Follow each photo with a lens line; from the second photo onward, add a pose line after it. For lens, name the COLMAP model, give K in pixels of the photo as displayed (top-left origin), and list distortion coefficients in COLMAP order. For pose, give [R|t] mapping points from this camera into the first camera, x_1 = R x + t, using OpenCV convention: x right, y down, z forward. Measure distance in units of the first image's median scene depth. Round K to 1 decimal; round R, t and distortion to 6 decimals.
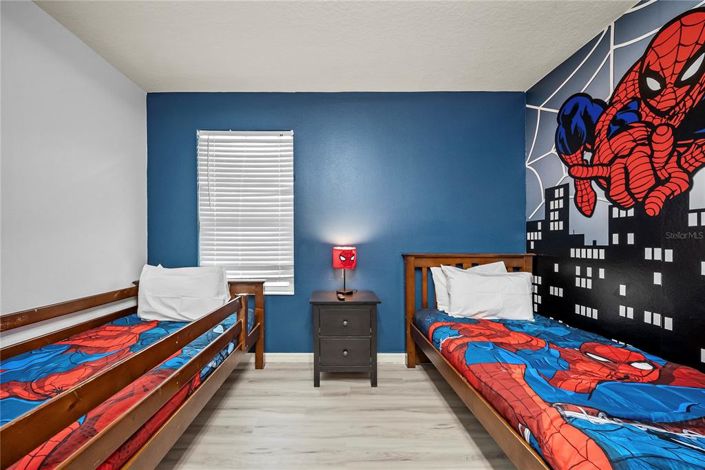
lens RADIAL K [[253.2, 0, 352.7], [0, 253.2, 240.3], [0, 0, 1]] dist [-0.002063, -0.001350]
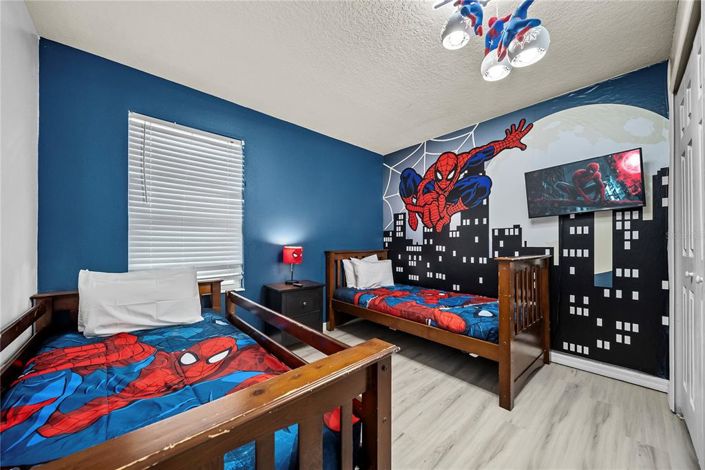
lens RADIAL K [[253.2, 0, 349.9], [0, 253.2, 239.1], [0, 0, 1]] dist [-0.002063, -0.001350]
pose [[0.744868, 0.012931, 0.667086, -0.755007], [-0.008114, 0.999914, -0.010323, -0.000569], [-0.667162, 0.002277, 0.744909, -0.155954]]
